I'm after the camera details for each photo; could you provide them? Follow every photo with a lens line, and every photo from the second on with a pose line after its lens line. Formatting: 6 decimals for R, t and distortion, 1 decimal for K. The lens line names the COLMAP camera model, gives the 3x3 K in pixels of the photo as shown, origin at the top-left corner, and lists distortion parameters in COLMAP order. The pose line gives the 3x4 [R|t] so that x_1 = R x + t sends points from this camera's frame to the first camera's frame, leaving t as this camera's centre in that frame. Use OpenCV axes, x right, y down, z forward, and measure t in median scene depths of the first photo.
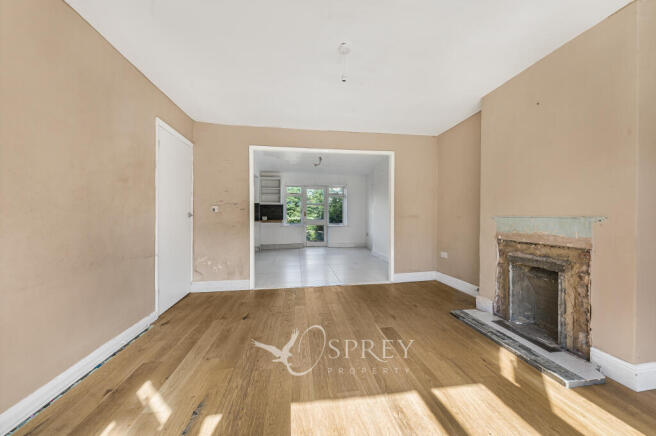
lens RADIAL K [[227.0, 0, 327.0], [0, 227.0, 216.2], [0, 0, 1]] dist [-0.000250, 0.000002]
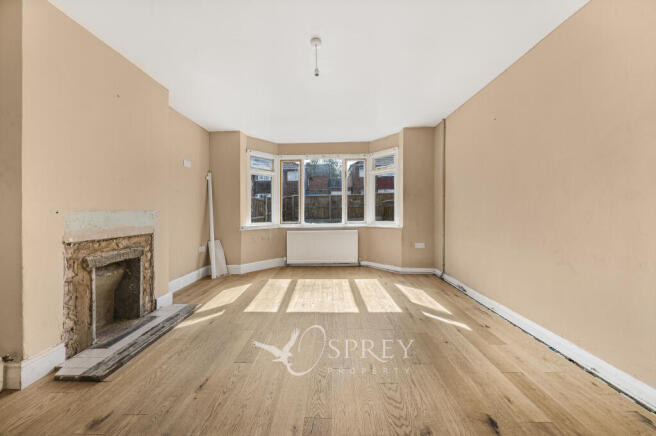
lens RADIAL K [[227.0, 0, 325.6], [0, 227.0, 213.6], [0, 0, 1]] dist [-0.000250, 0.000002]
pose [[-0.986857, 0.010211, 0.161273, -0.136565], [0.011034, 0.999930, 0.004206, 0.022900], [-0.161218, 0.005930, -0.986901, 1.928594]]
